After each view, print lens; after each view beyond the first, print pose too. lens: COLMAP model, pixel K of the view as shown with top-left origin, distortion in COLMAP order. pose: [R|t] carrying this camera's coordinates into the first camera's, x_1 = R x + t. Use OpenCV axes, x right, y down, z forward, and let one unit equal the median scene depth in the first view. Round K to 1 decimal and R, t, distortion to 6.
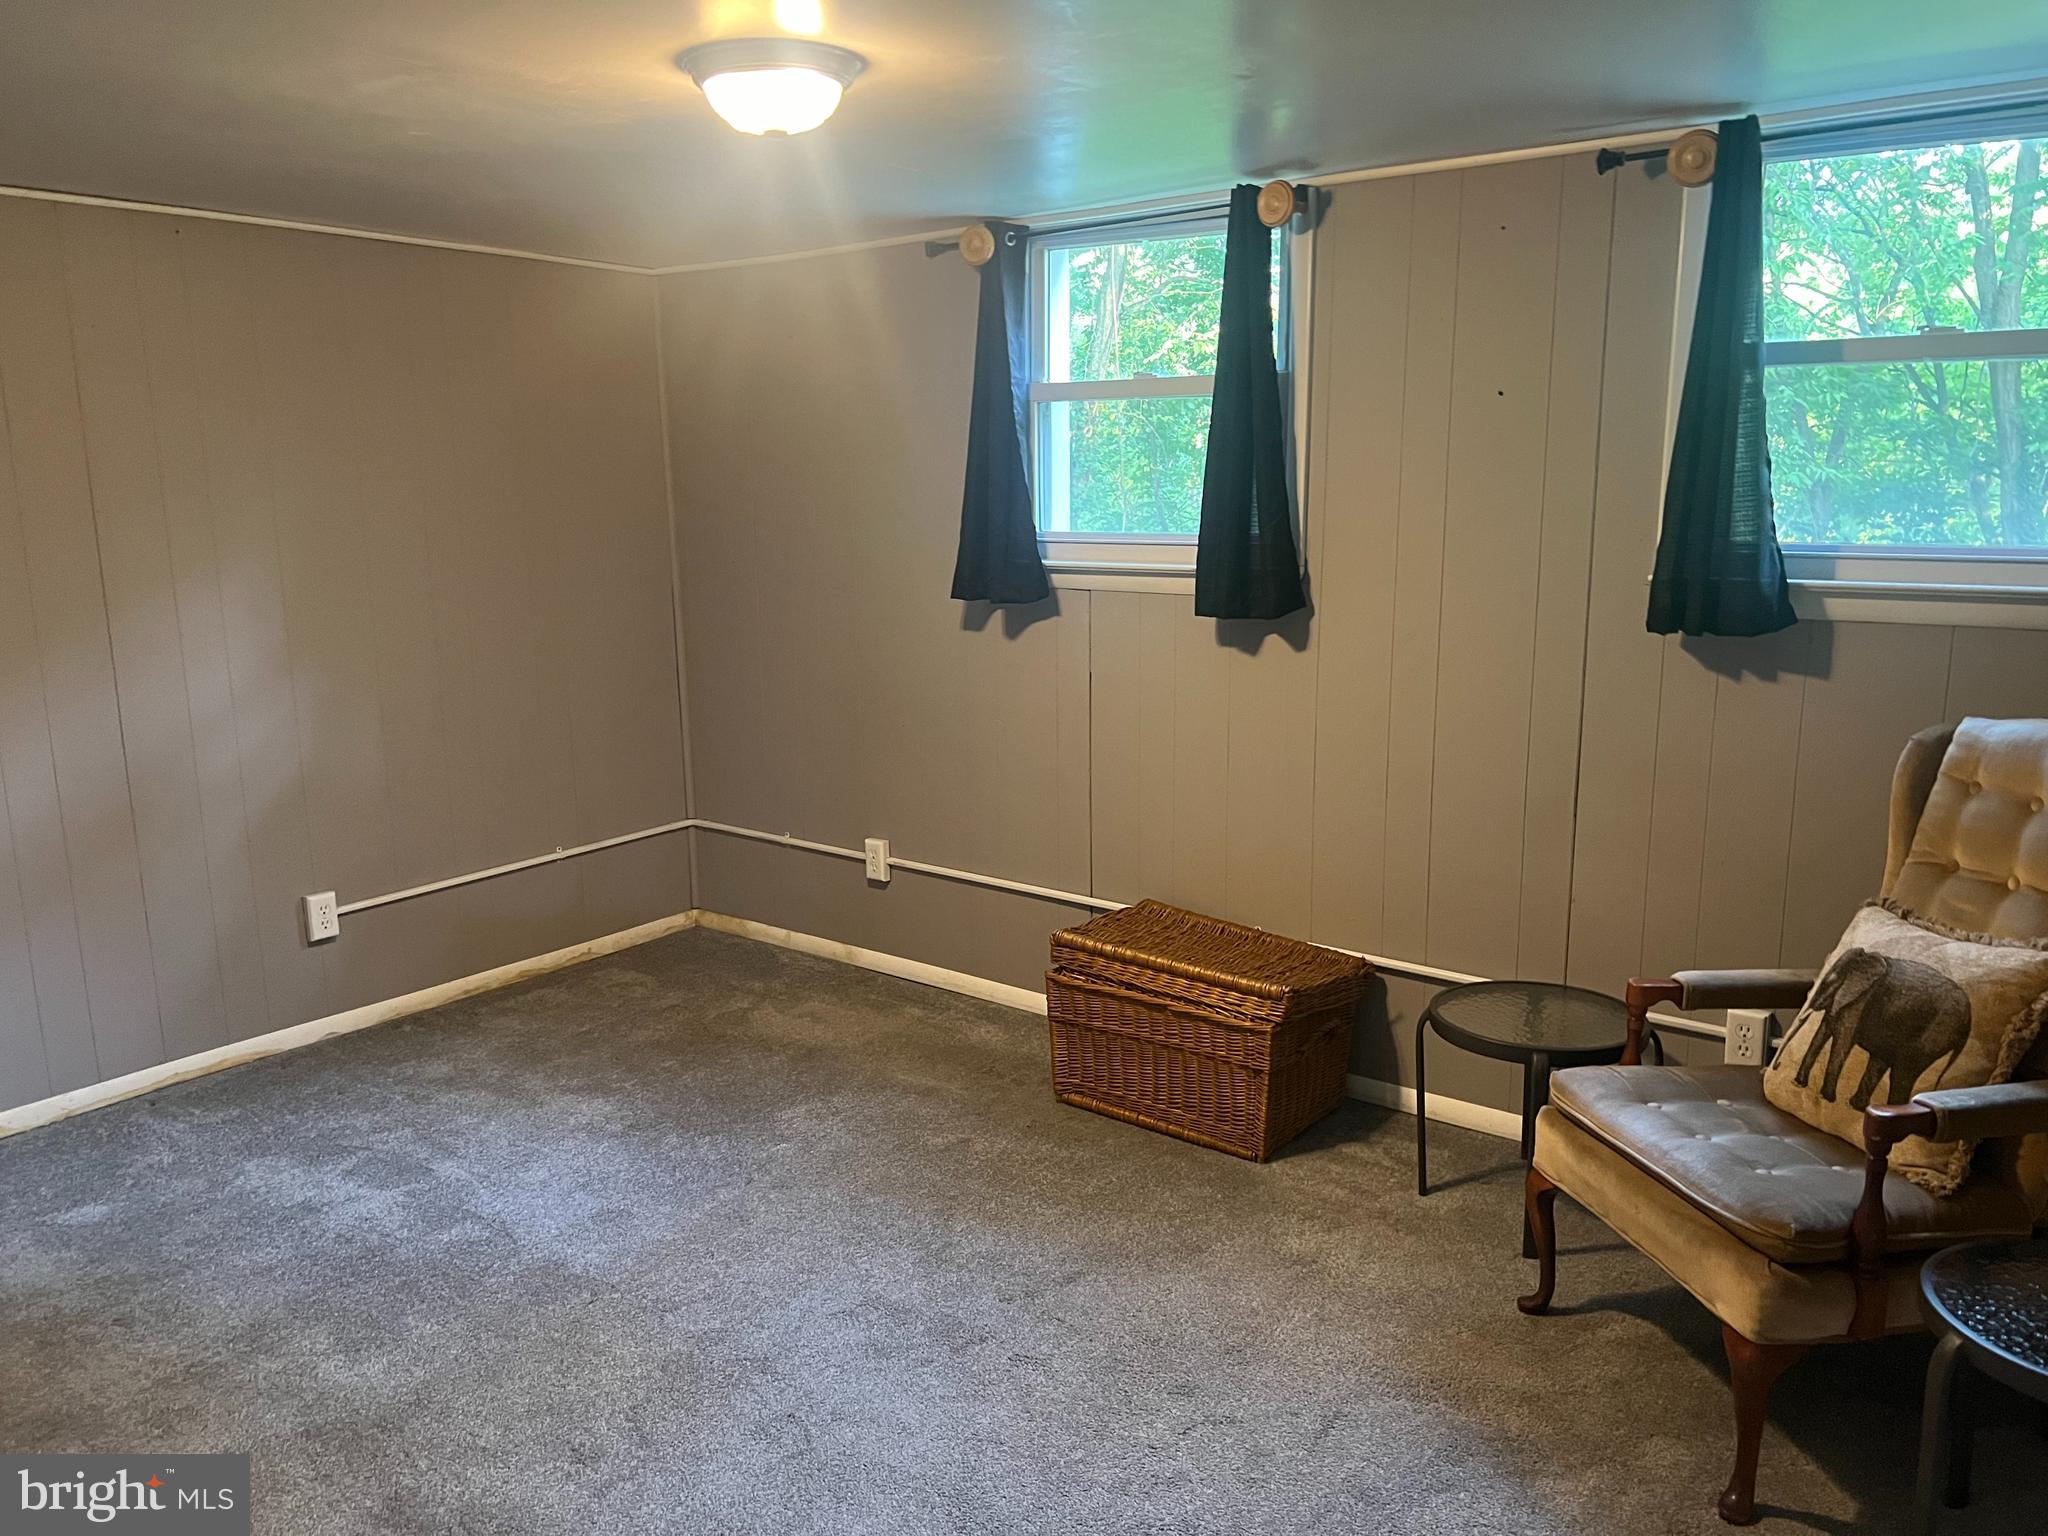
lens RADIAL K [[1533.0, 0, 1020.3], [0, 1533.0, 771.1], [0, 0, 1]] dist [0.031219, -0.035119]
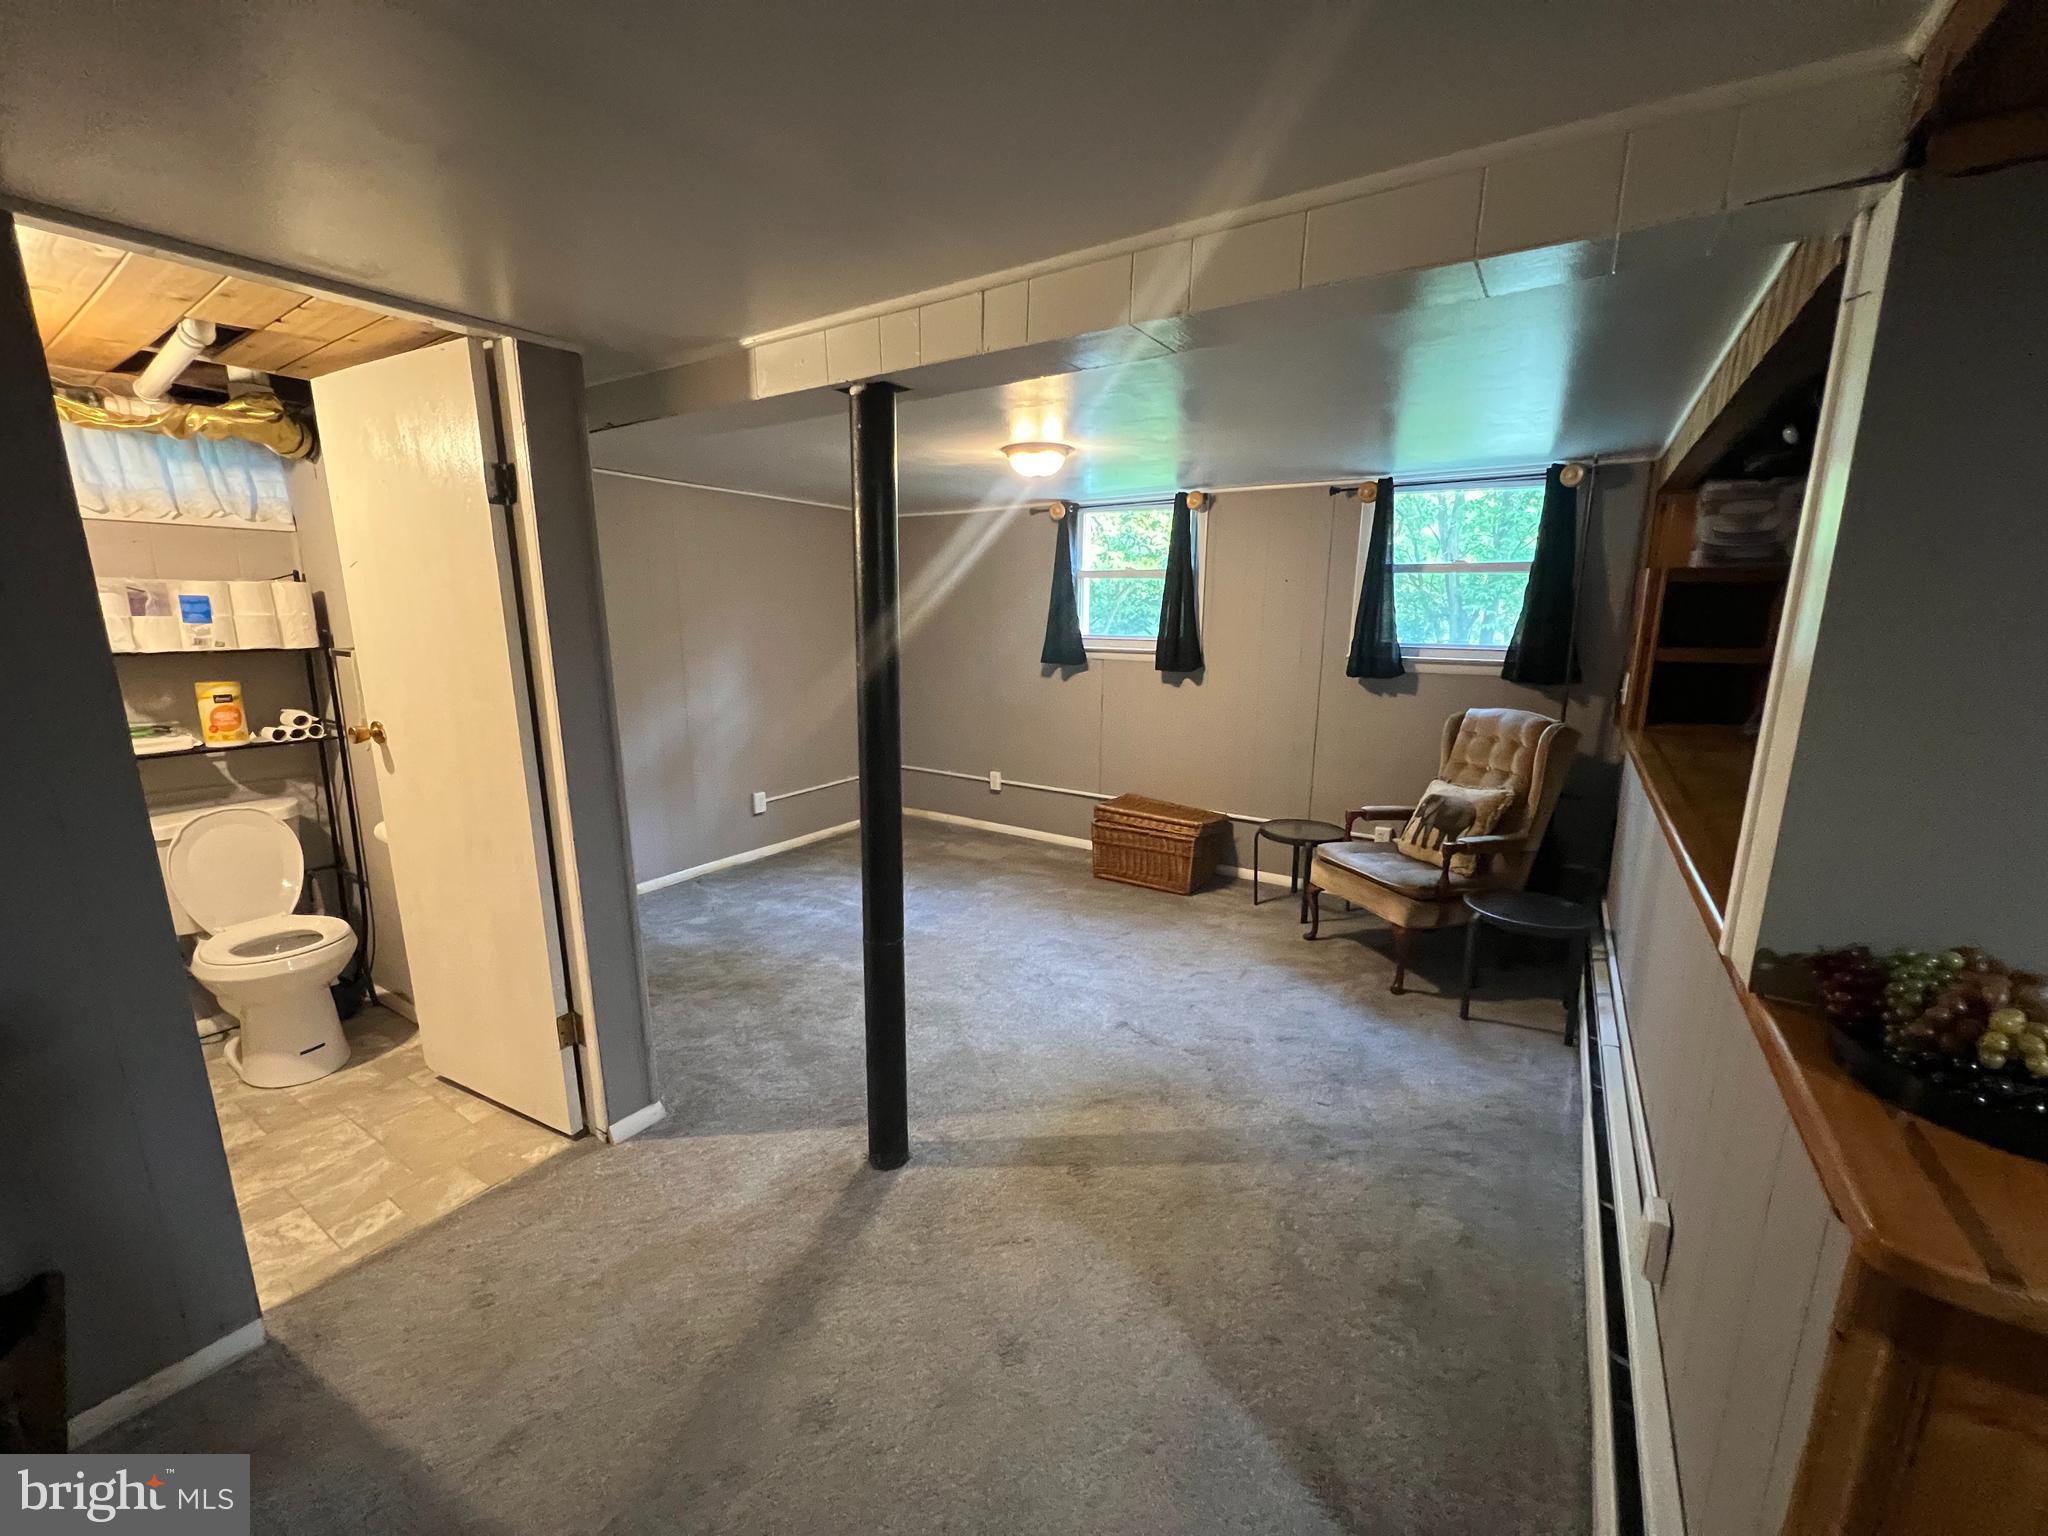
lens RADIAL K [[808.7, 0, 1024.8], [0, 808.7, 764.6], [0, 0, 1]] dist [-0.011400, 0.000191]
pose [[0.996452, 0.000373, 0.084165, -0.222773], [-0.000096, 0.999995, -0.003291, 0.056518], [-0.084166, 0.003271, 0.996446, -0.263301]]
